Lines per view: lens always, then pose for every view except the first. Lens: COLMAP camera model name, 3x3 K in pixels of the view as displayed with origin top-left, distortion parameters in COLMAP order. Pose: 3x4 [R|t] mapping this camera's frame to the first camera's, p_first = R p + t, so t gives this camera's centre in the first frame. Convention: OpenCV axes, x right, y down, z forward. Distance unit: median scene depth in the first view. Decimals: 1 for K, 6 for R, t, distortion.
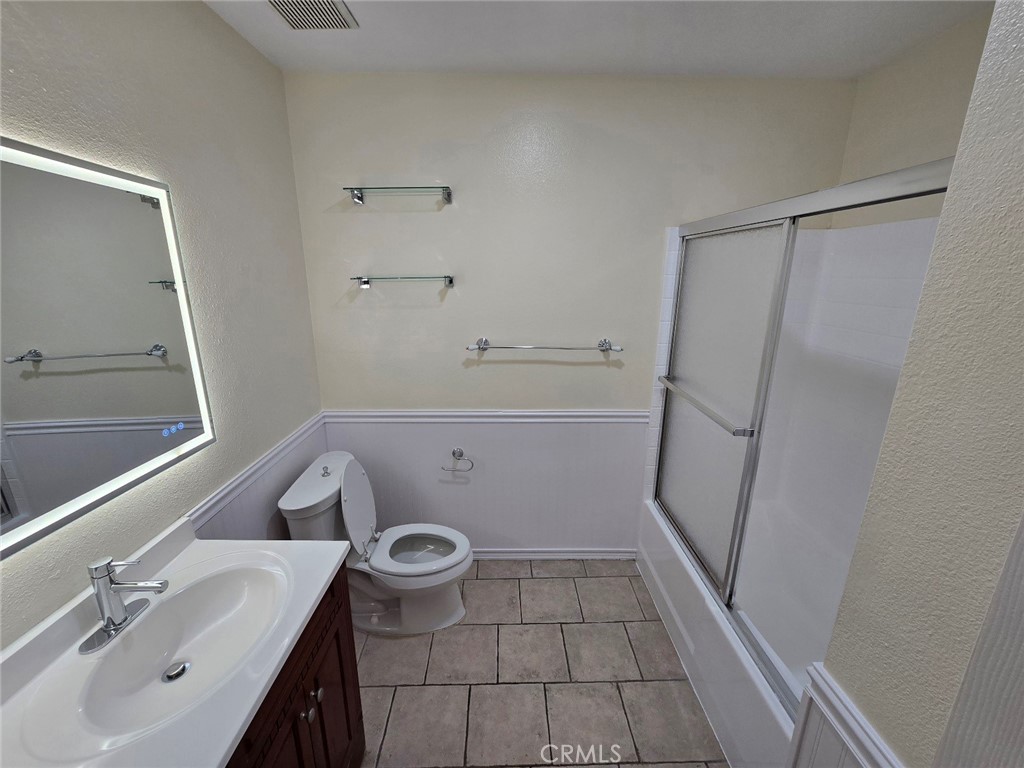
lens RADIAL K [[418.8, 0, 512.0], [0, 418.8, 384.0], [0, 0, 1]] dist [-0.001424, -0.000168]
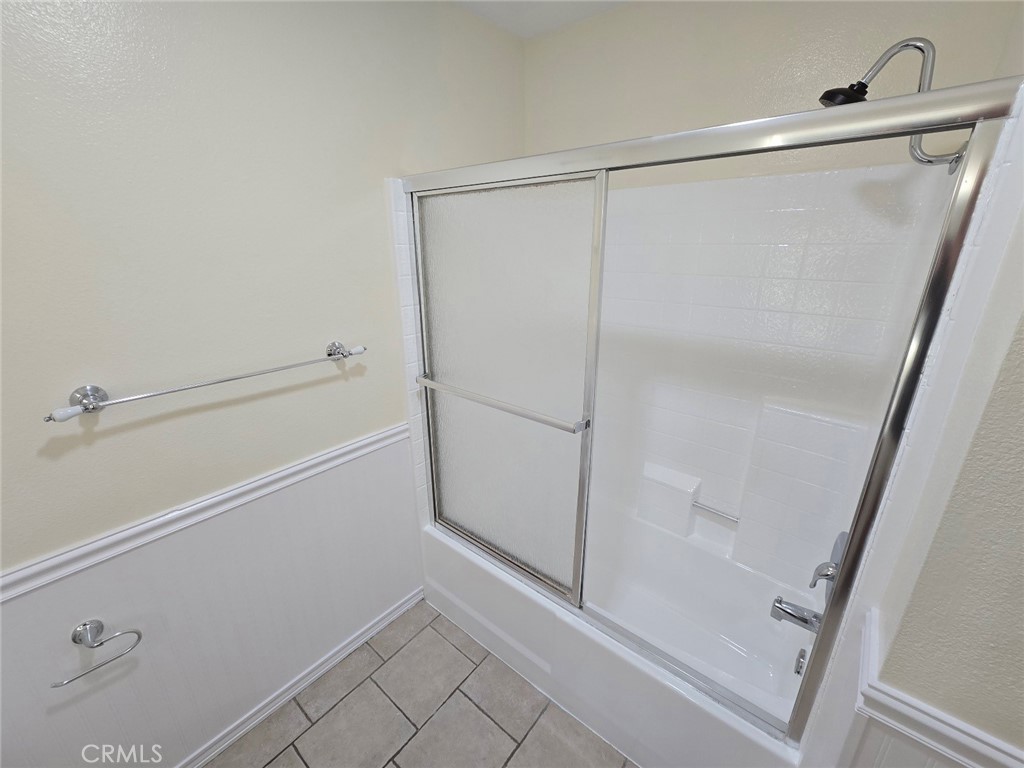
lens RADIAL K [[418.8, 0, 512.0], [0, 418.8, 384.0], [0, 0, 1]] dist [-0.001424, -0.000168]
pose [[0.654158, -0.245381, 0.715448, -0.089512], [0.204362, 0.968071, 0.145169, -0.081181], [-0.728226, 0.051247, 0.683418, 0.332938]]
